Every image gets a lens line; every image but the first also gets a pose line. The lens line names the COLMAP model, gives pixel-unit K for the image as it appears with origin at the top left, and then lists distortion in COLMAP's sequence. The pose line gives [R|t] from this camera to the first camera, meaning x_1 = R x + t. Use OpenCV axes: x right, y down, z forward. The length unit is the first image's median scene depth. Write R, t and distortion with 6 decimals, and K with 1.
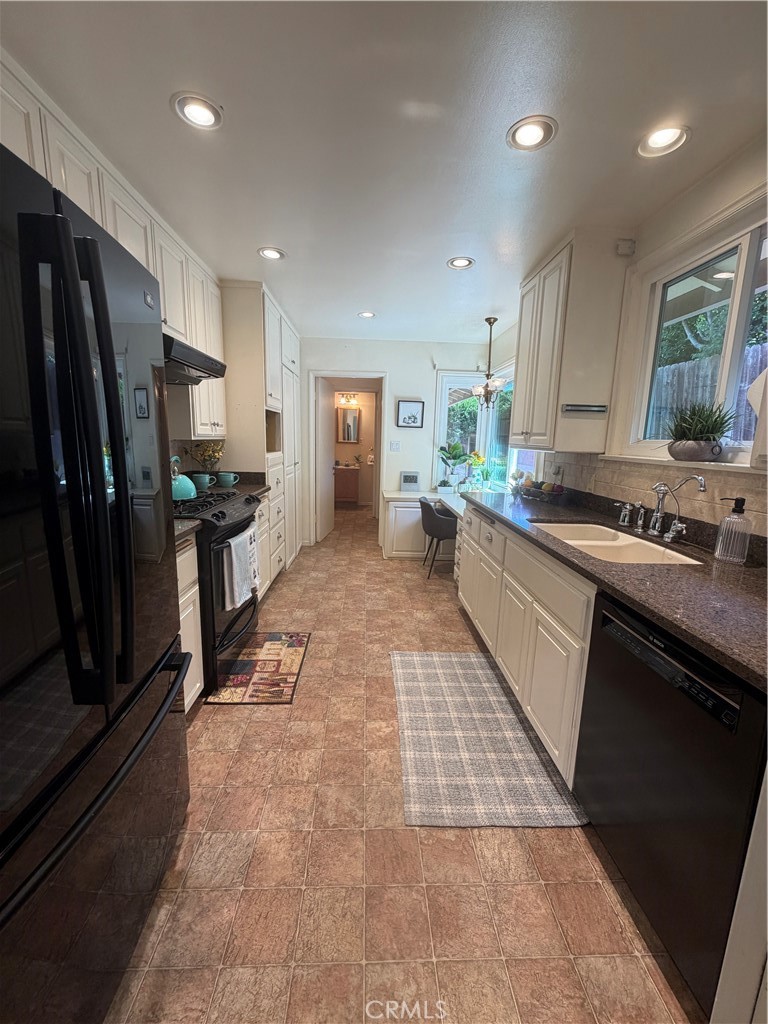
lens RADIAL K [[408.7, 0, 382.5], [0, 408.7, 510.3], [0, 0, 1]] dist [0.001528, 0.000130]
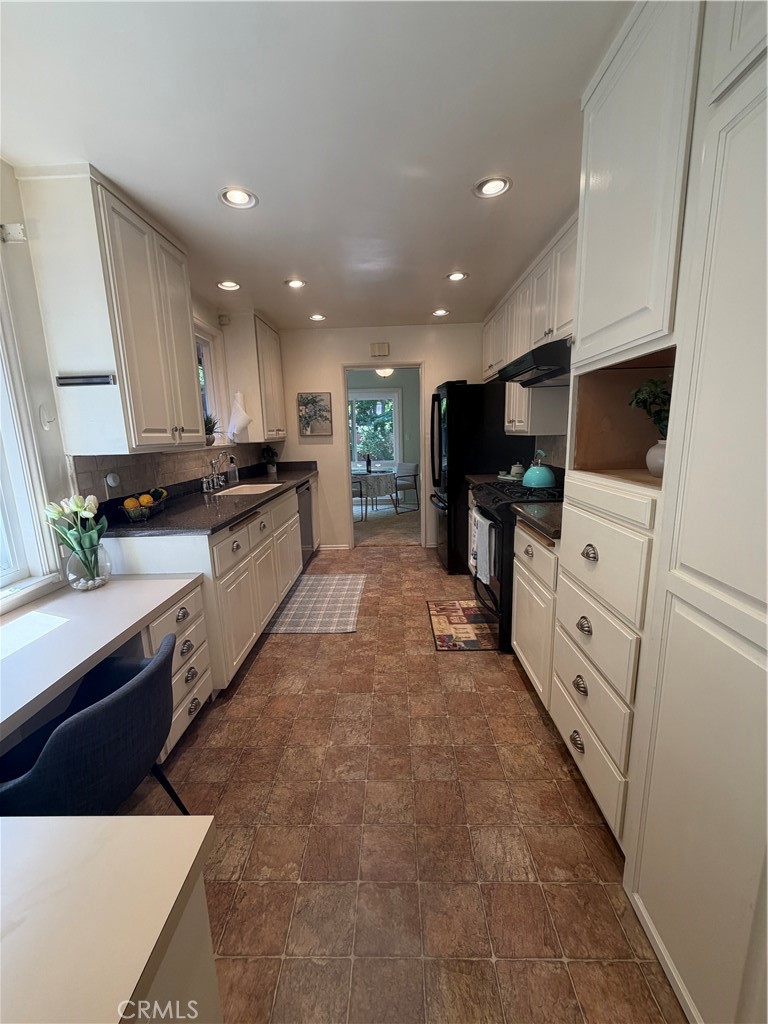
lens RADIAL K [[408.7, 0, 382.5], [0, 408.7, 510.3], [0, 0, 1]] dist [0.001528, 0.000130]
pose [[-0.997909, -0.010855, 0.063714, -0.128687], [0.013018, 0.931838, 0.362641, -0.368552], [-0.063308, 0.362713, -0.929748, 2.008277]]
